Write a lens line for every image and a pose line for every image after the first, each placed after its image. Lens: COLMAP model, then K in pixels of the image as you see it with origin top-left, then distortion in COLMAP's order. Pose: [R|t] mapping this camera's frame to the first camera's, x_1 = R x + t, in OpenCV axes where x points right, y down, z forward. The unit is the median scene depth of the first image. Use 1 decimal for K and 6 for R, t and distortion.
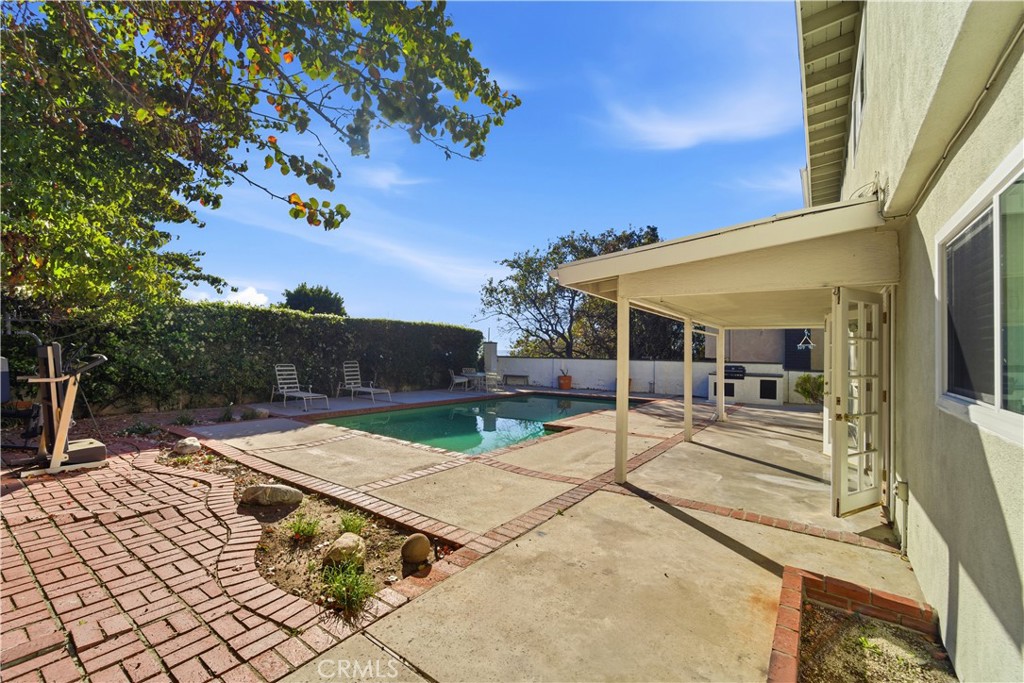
lens RADIAL K [[447.8, 0, 517.8], [0, 447.8, 344.9], [0, 0, 1]] dist [-0.000066, 0.061560]
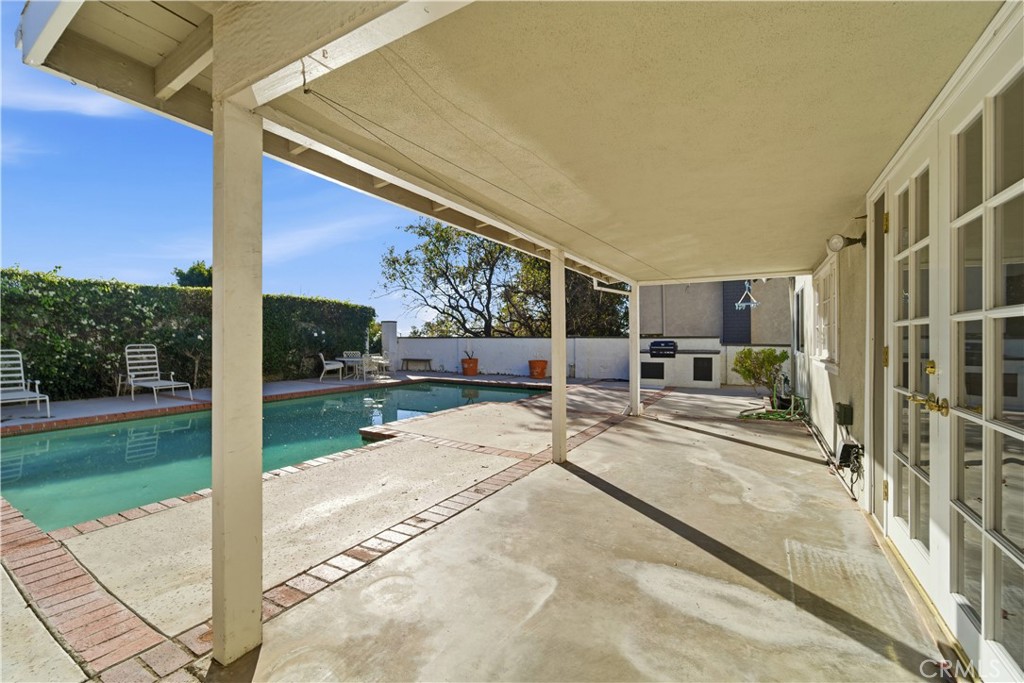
lens RADIAL K [[423.7, 0, 508.0], [0, 423.7, 337.5], [0, 0, 1]] dist [-0.014022, 0.007932]
pose [[0.998180, -0.019509, 0.057060, 0.130431], [0.018732, 0.999725, 0.014130, 0.019894], [-0.057320, -0.013035, 0.998271, 0.208503]]
